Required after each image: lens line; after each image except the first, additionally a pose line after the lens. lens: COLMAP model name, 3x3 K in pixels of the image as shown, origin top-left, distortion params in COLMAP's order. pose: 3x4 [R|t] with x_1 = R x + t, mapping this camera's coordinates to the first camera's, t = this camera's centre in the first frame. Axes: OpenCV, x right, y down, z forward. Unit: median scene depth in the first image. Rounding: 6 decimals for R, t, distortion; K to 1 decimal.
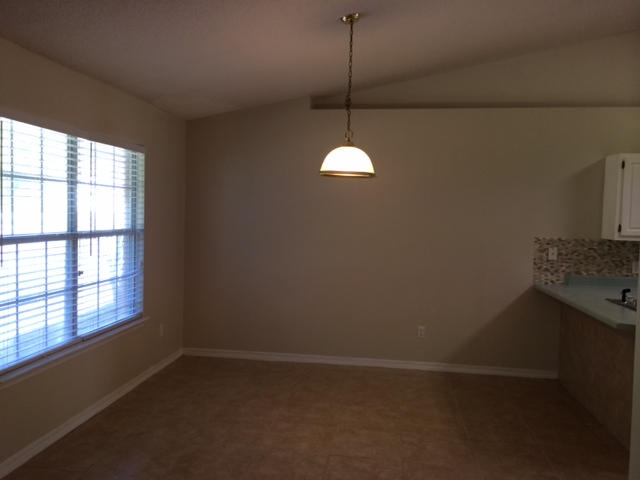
lens RADIAL K [[546.3, 0, 320.0], [0, 546.3, 240.0], [0, 0, 1]] dist [0.029505, 0.000570]
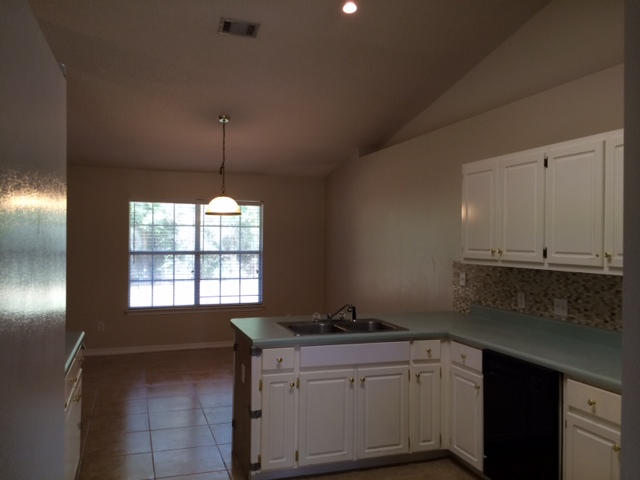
lens RADIAL K [[556.9, 0, 304.4], [0, 556.9, 240.2], [0, 0, 1]] dist [0.325890, 0.000550]
pose [[0.435242, -0.019381, -0.900105, 1.181223], [-0.050739, 0.997651, -0.046016, 0.018130], [0.898883, 0.065698, 0.433236, 0.354363]]
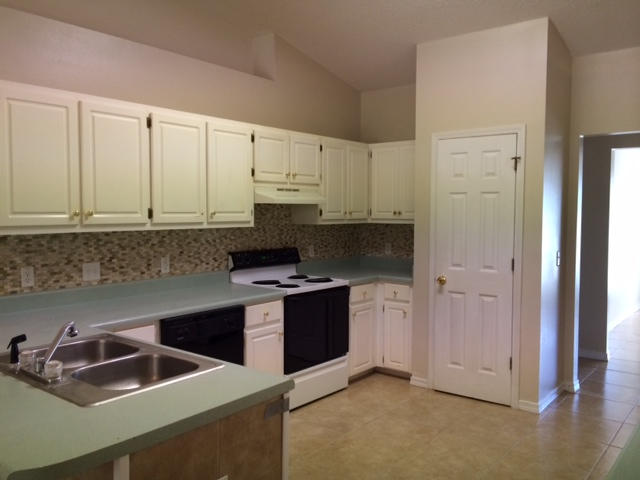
lens RADIAL K [[546.3, 0, 320.0], [0, 546.3, 240.0], [0, 0, 1]] dist [0.029505, 0.000570]
pose [[0.513714, -0.072098, 0.854927, 0.222720], [0.047096, 0.997330, 0.055808, -0.009236], [-0.856668, 0.011594, 0.515738, 0.410093]]
